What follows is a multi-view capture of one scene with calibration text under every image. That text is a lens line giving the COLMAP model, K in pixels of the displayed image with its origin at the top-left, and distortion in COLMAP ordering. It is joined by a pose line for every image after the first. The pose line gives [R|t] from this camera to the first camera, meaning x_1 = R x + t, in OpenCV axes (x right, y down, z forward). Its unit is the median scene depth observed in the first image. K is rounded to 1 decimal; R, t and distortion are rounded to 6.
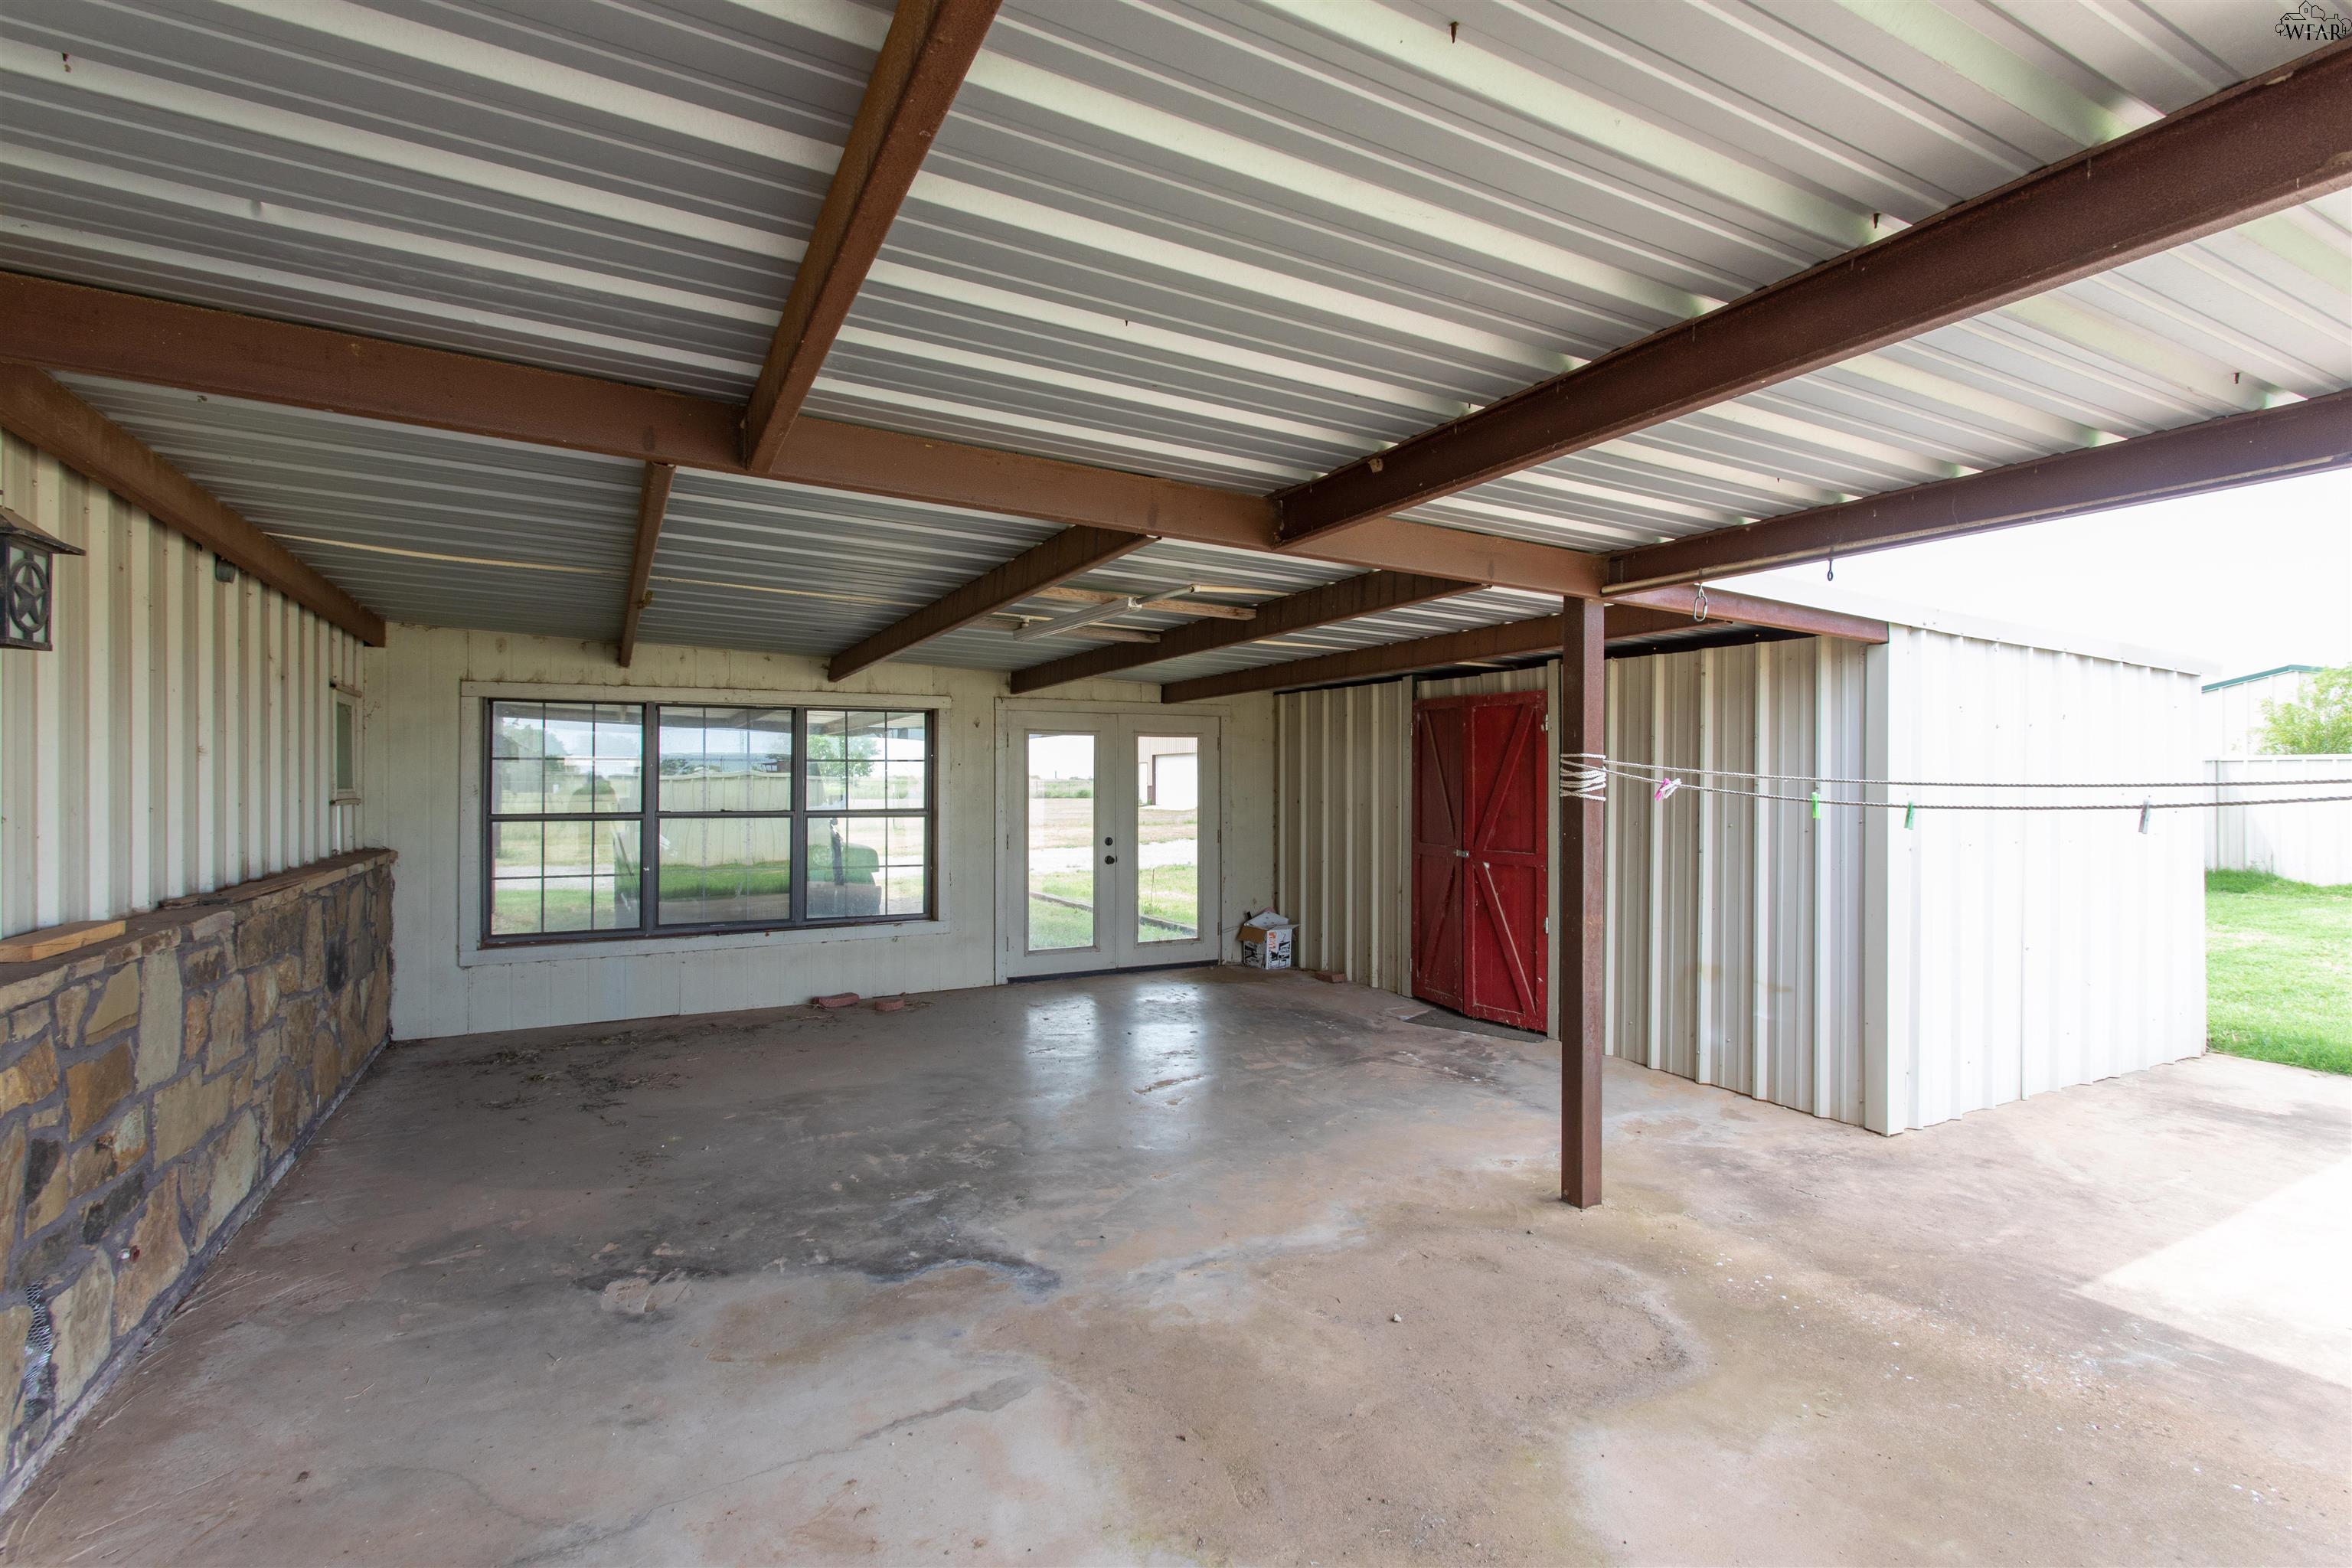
lens RADIAL K [[1113.2, 0, 1181.1], [0, 1113.2, 788.0], [0, 0, 1]] dist [0.004298, 0.001137]
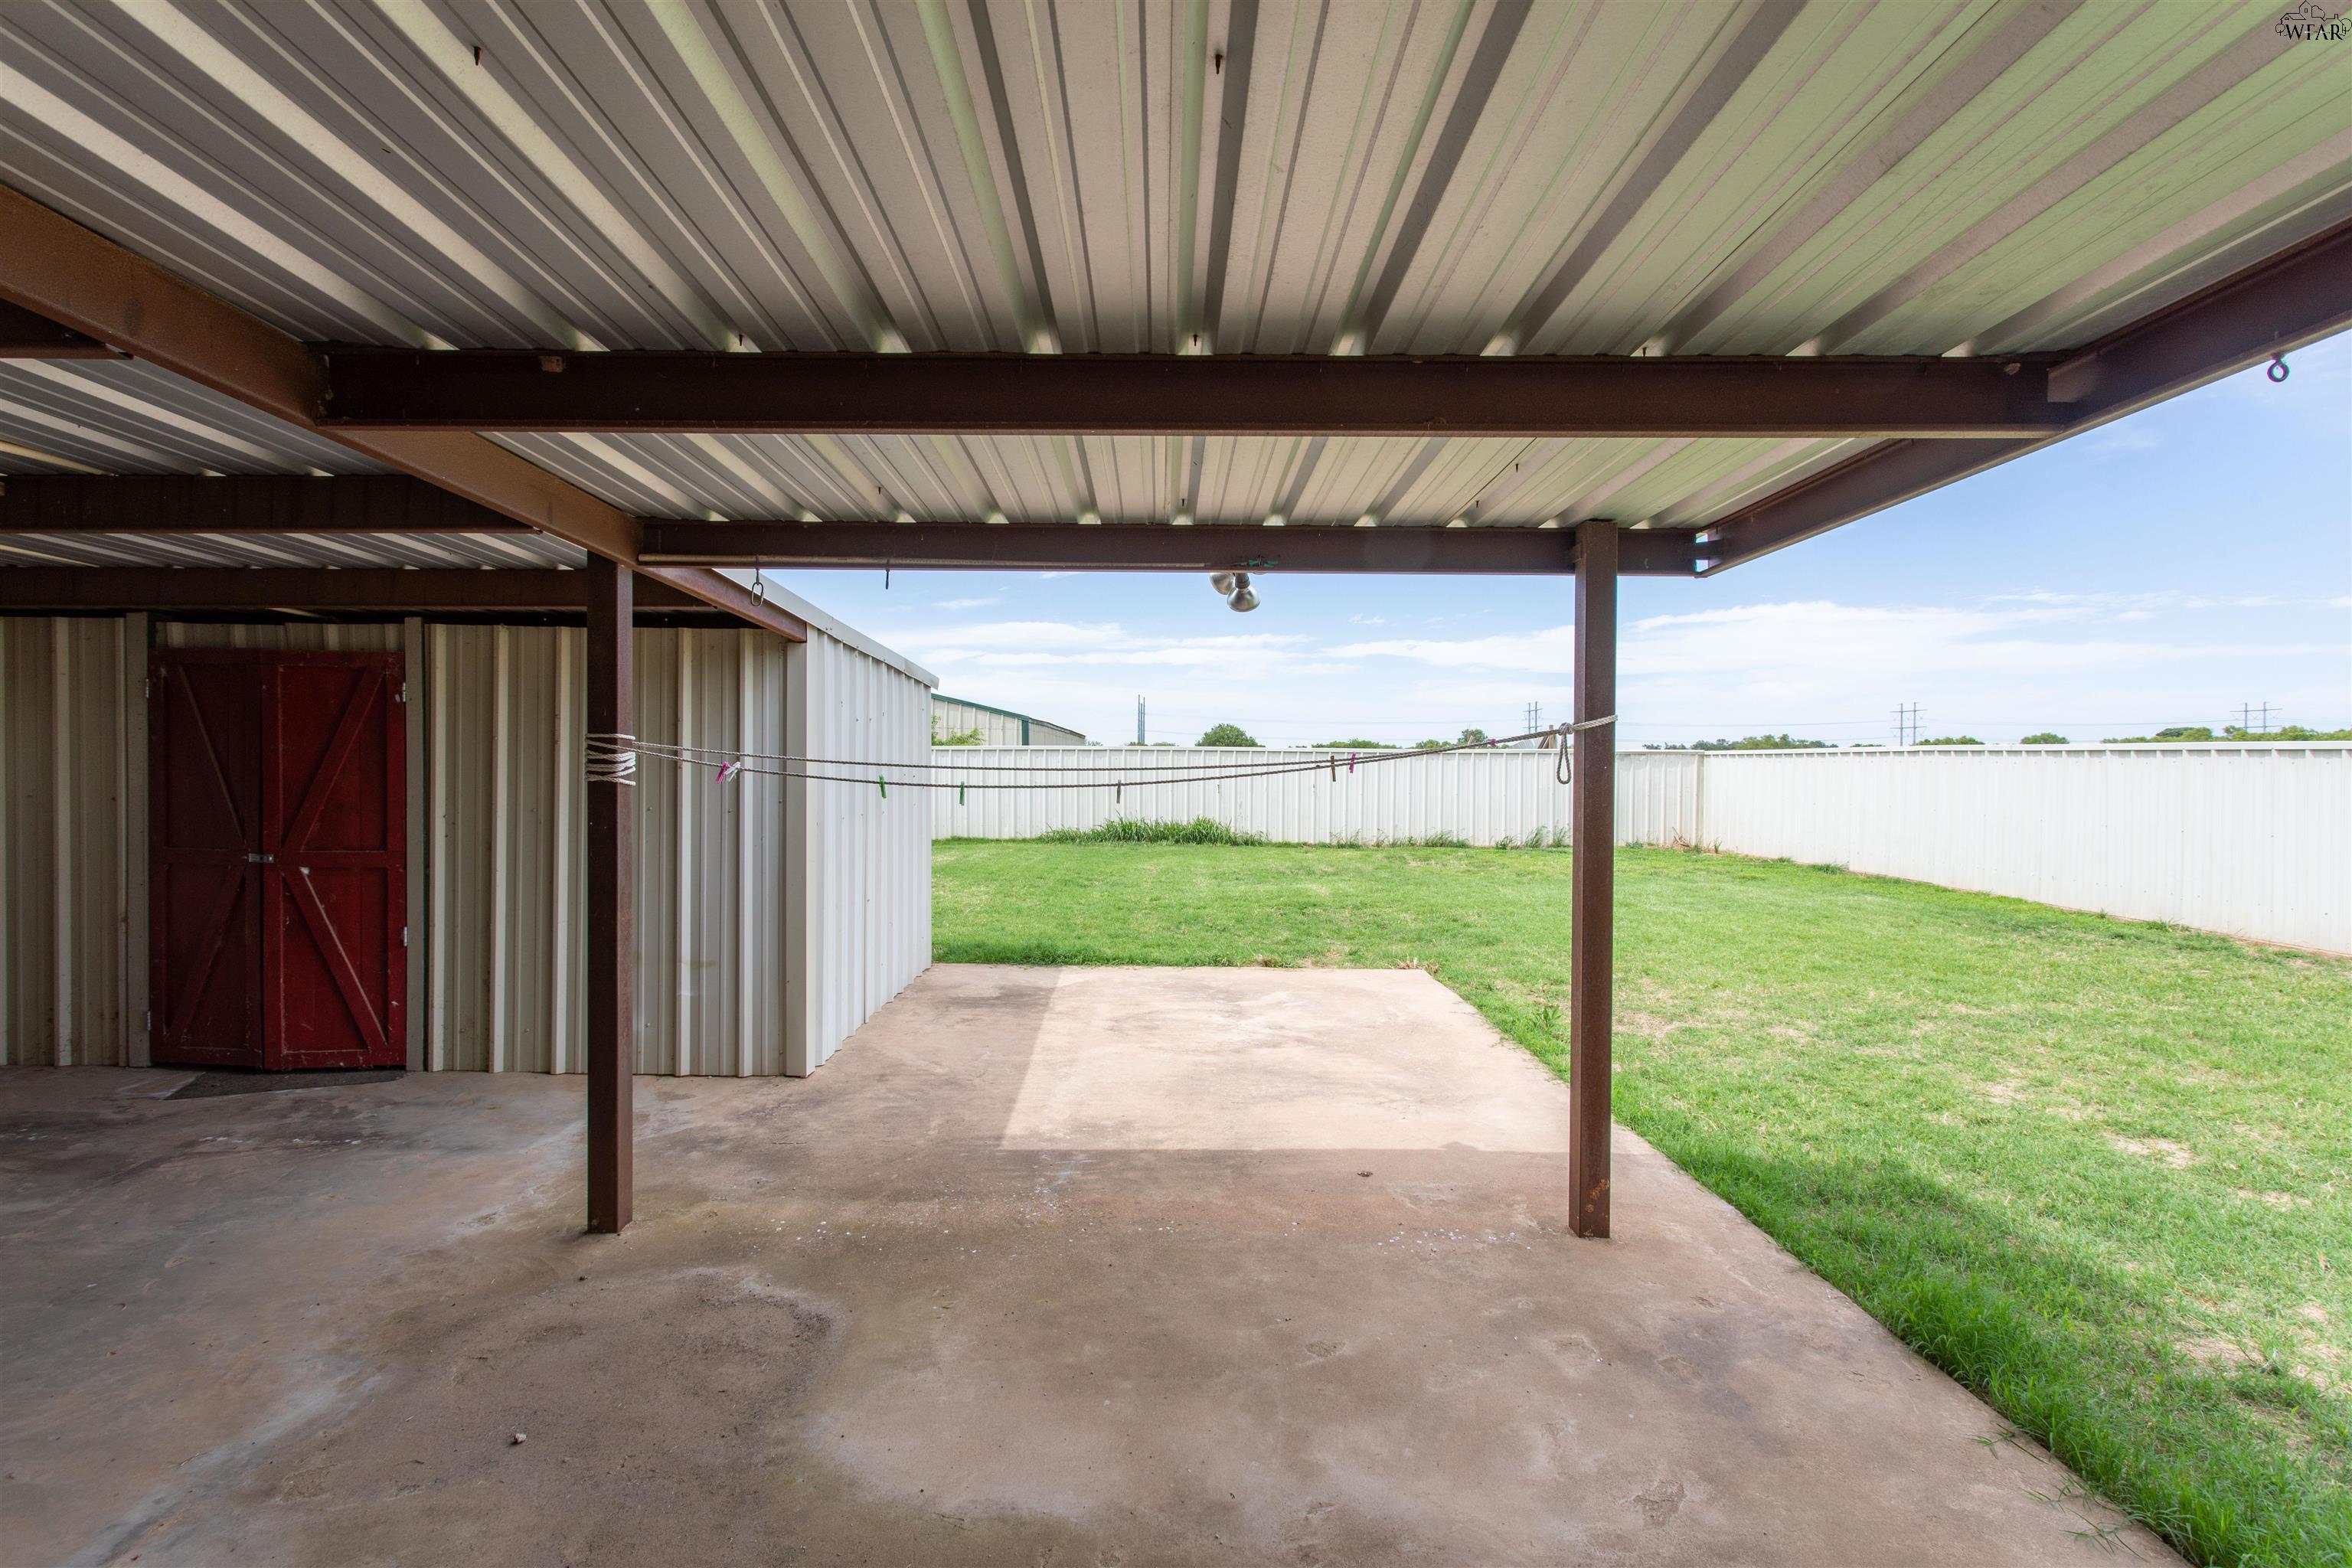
lens RADIAL K [[1113.2, 0, 1174.4], [0, 1113.2, 785.3], [0, 0, 1]] dist [0.004298, 0.001137]
pose [[0.458763, -0.013781, 0.888452, -0.211279], [0.000819, 0.999886, 0.015086, -0.001988], [-0.888558, -0.006193, 0.458722, 0.157807]]
